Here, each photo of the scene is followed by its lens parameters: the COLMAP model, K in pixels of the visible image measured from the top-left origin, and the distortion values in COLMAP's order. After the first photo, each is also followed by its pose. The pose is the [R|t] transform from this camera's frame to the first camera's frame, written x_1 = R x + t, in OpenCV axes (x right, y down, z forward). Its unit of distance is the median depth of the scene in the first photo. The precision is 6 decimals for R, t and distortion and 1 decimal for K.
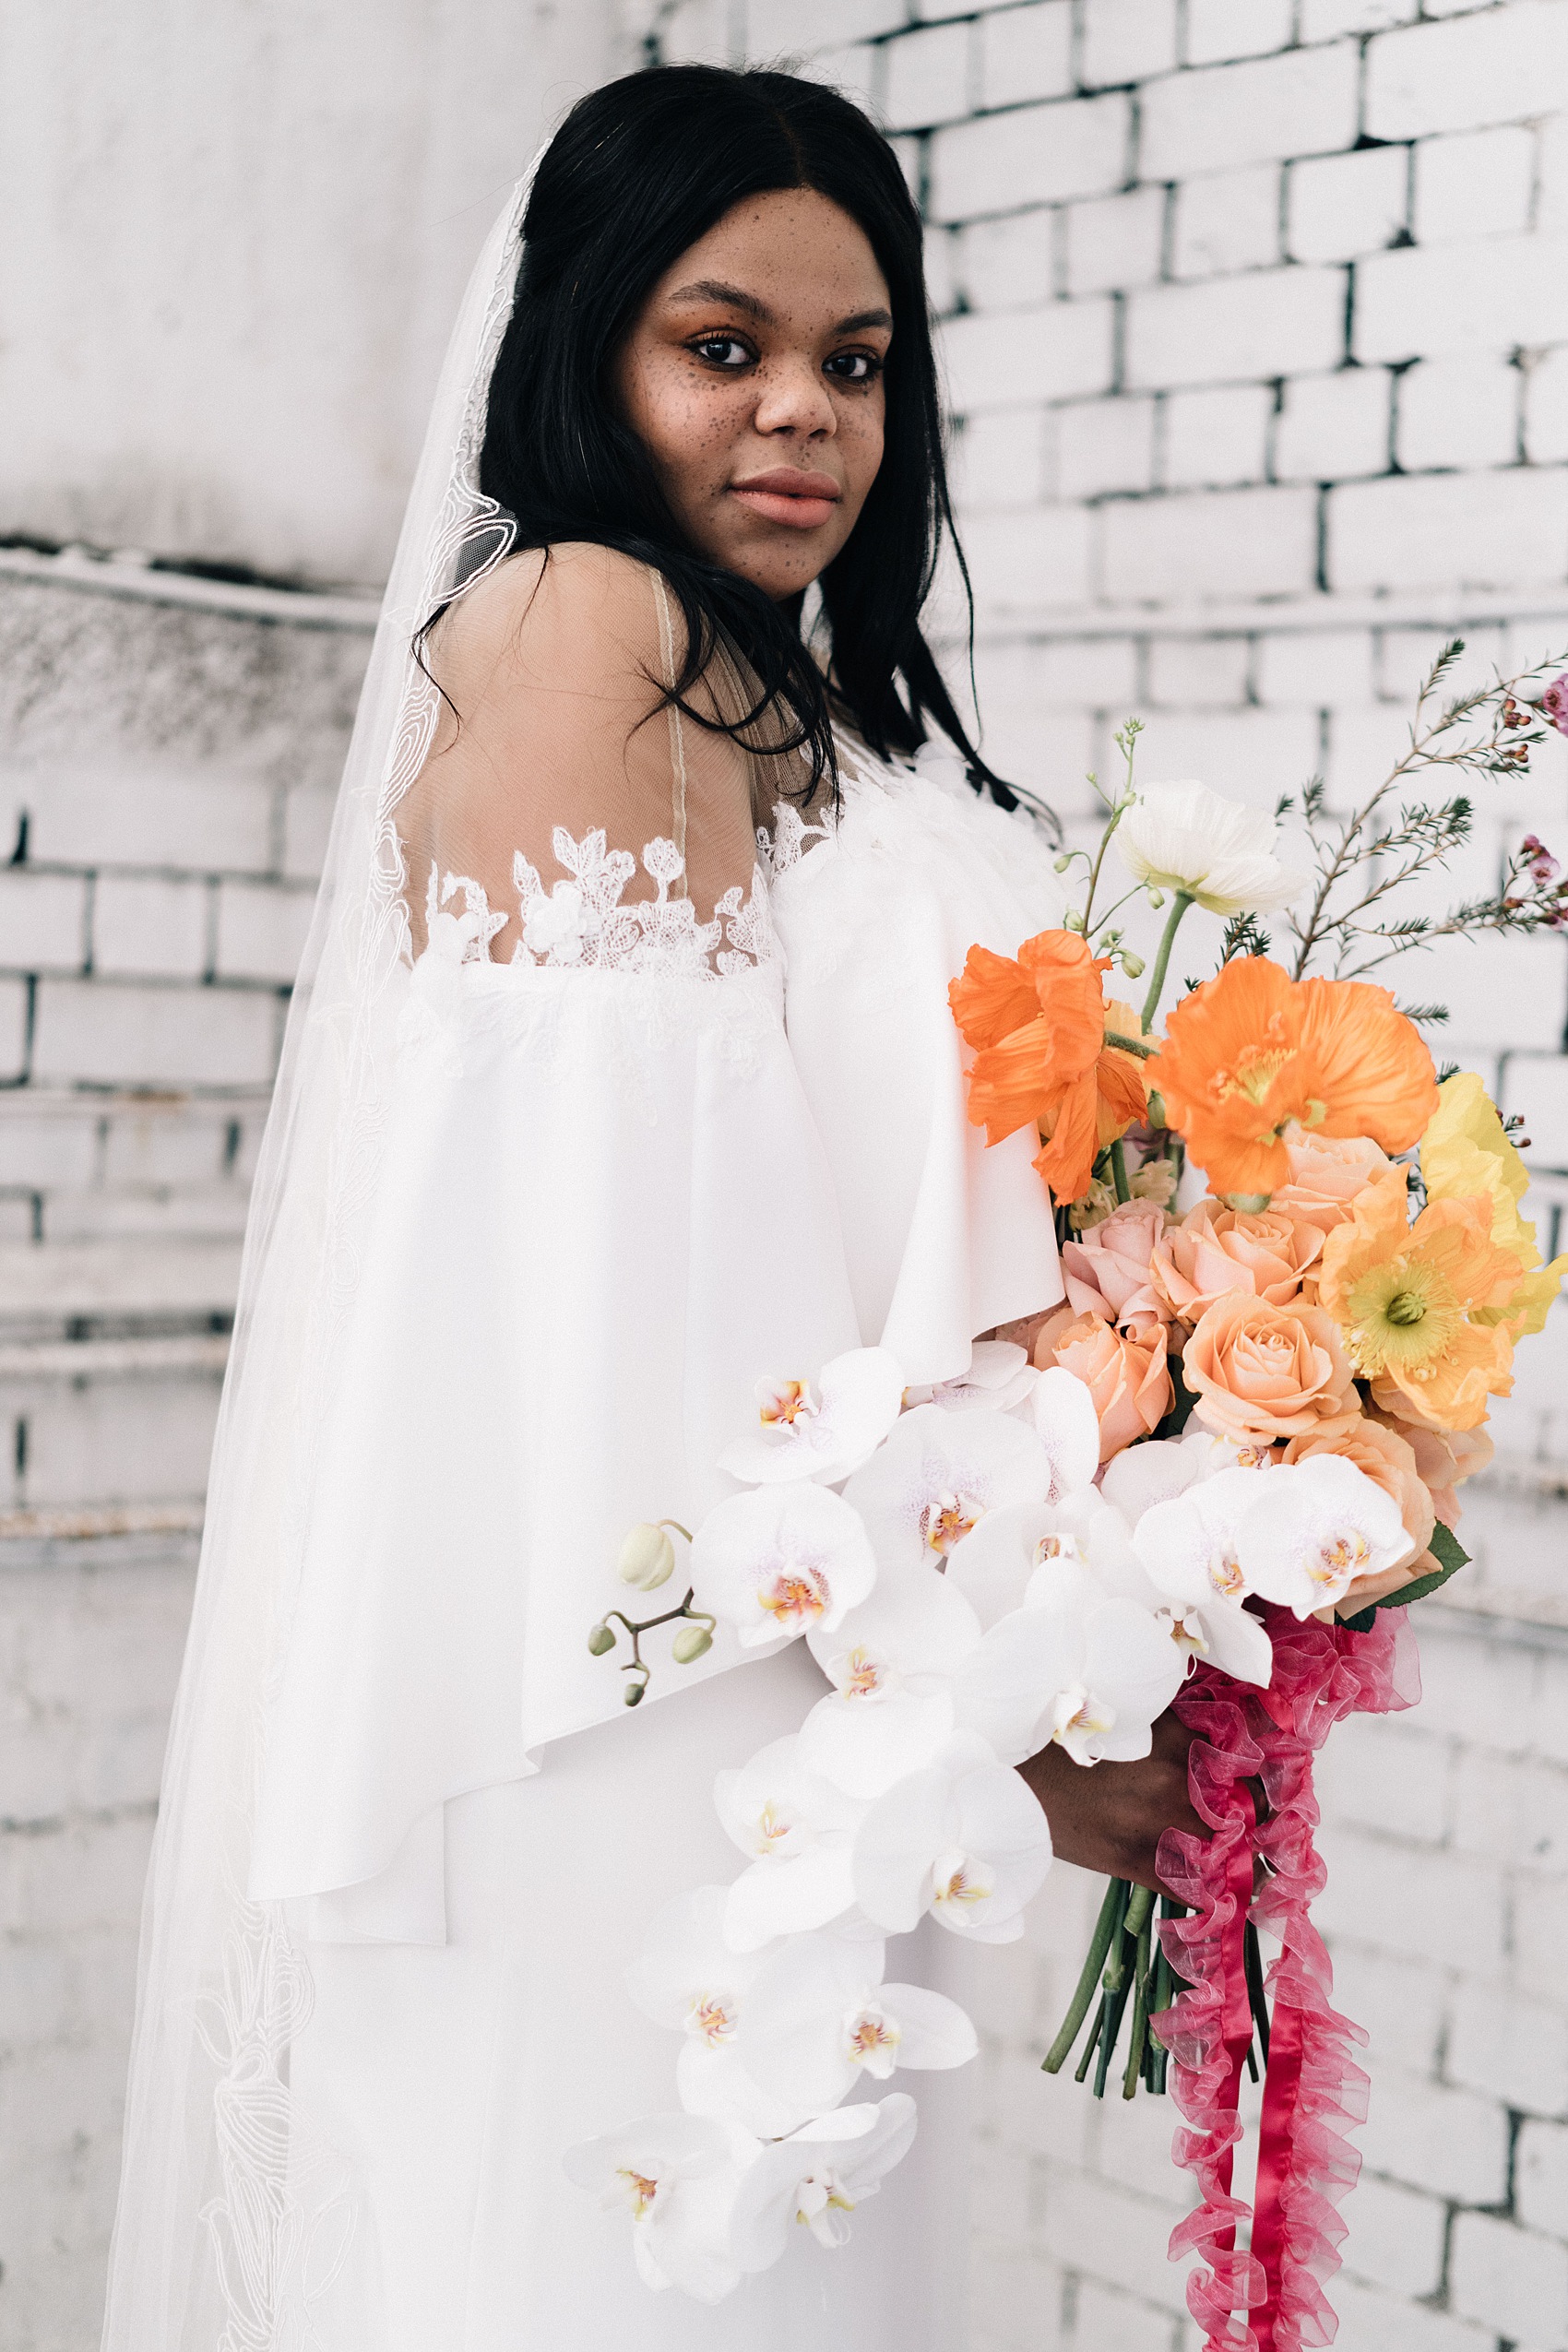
lens RADIAL K [[3617.6, 0, 812.2], [0, 3617.6, 1149.1], [0, 0, 1]] dist [-0.005627, 0.000000]
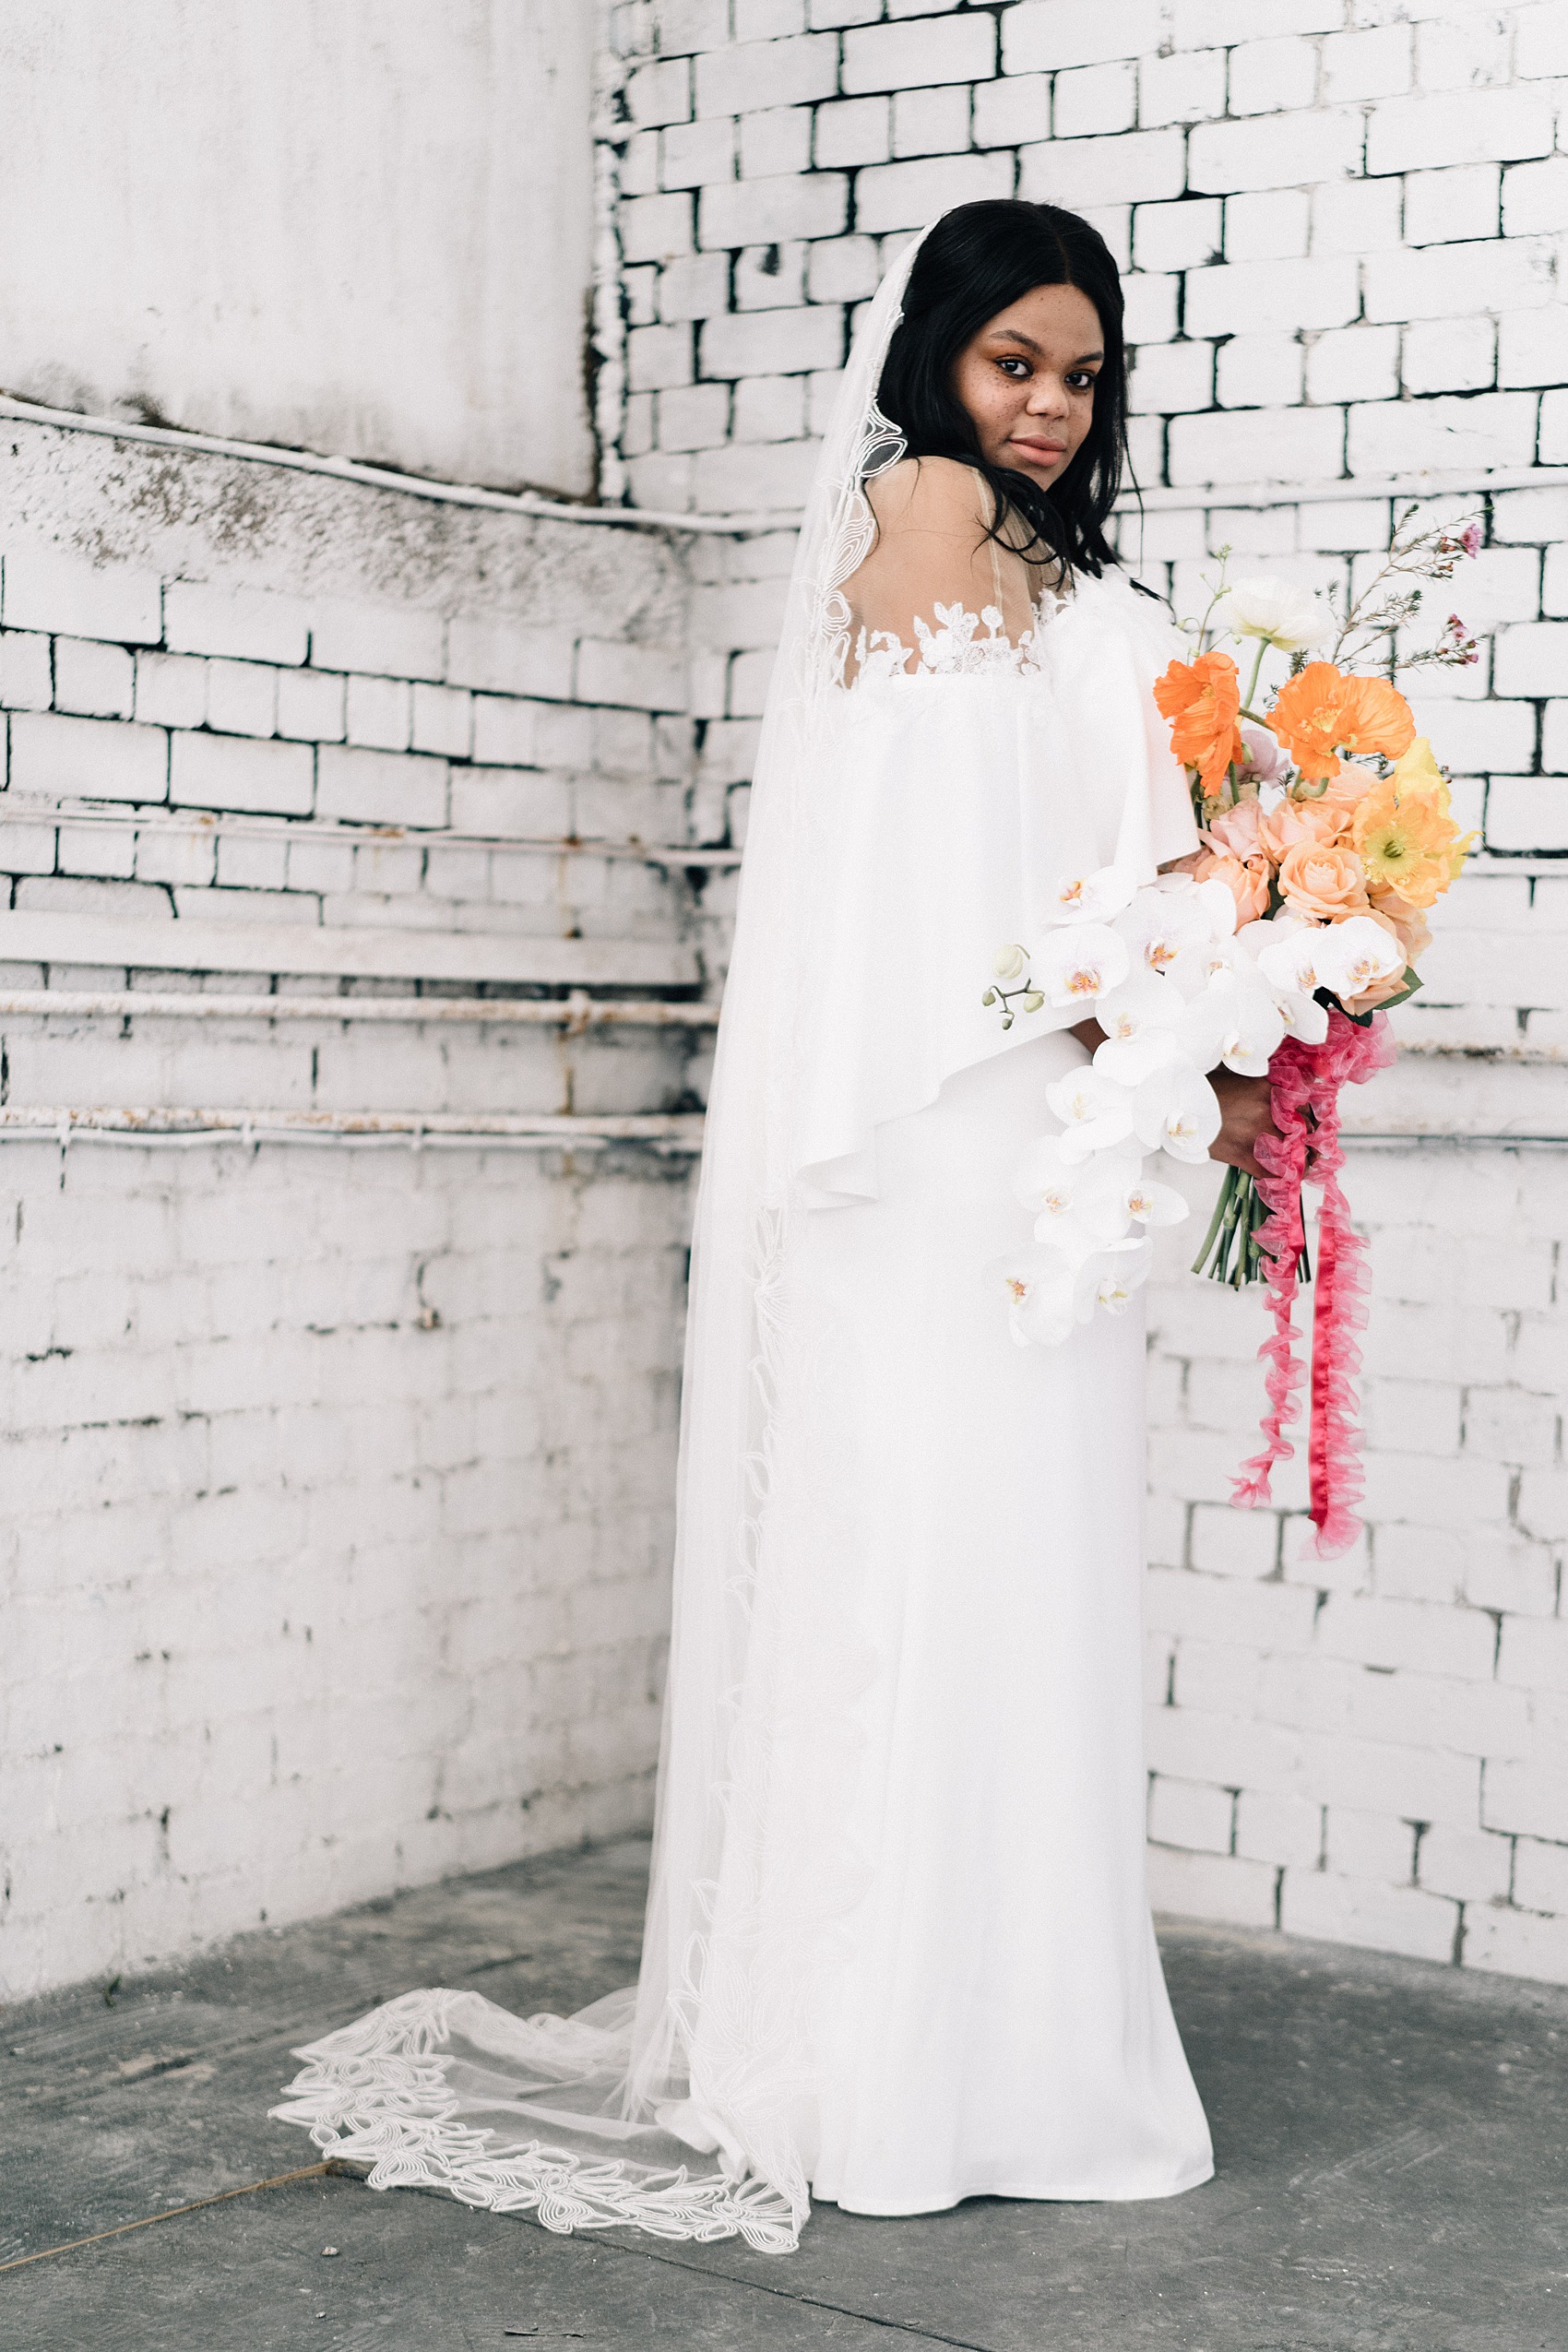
lens RADIAL K [[3847.6, 0, 812.4], [0, 3847.6, 1193.0], [0, 0, 1]] dist [-0.011636, 0.000000]
pose [[0.979522, -0.029795, 0.199121, -0.344100], [0.026744, 0.999480, 0.017994, 0.114274], [-0.199553, -0.012301, 0.979810, -0.582557]]
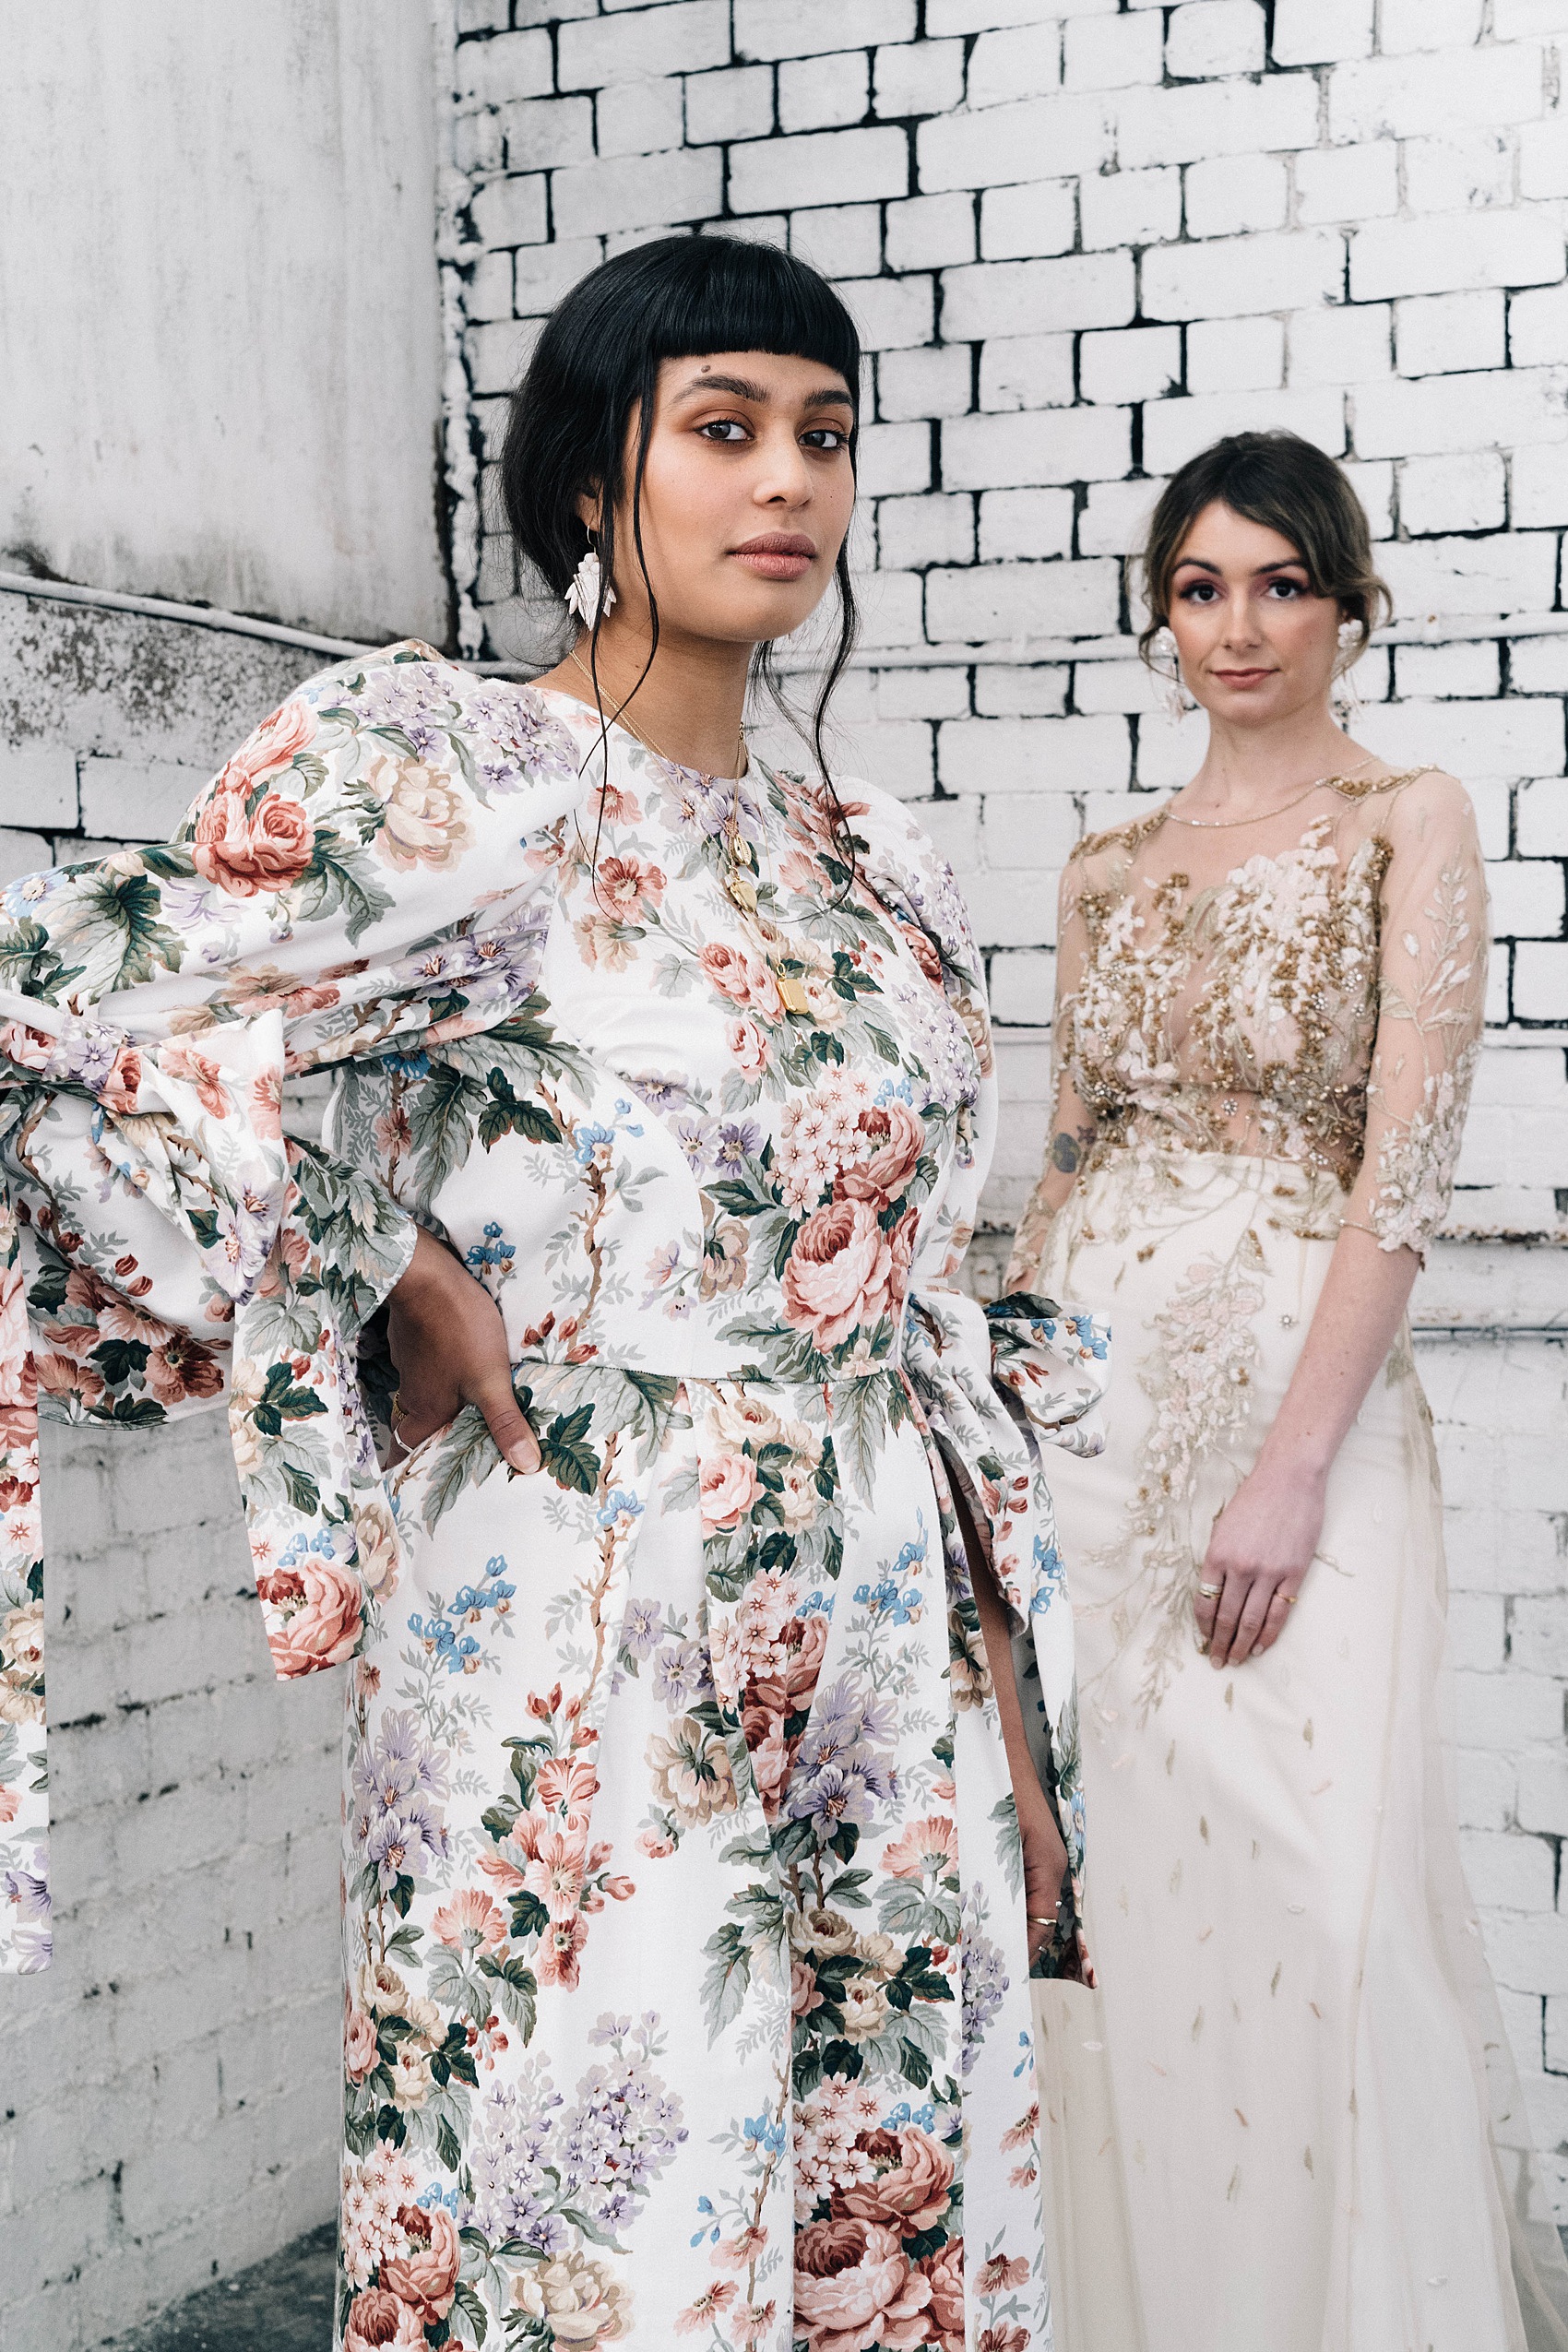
lens RADIAL K [[3617.6, 0, 754.7], [0, 3617.6, 1156.1], [0, 0, 1]] dist [-0.005627, 0.000000]
pose [[0.935225, -0.055892, 0.349614, -0.512481], [0.060897, 0.998139, -0.003330, 0.048811], [-0.348777, 0.024405, 0.936888, -0.287452]]
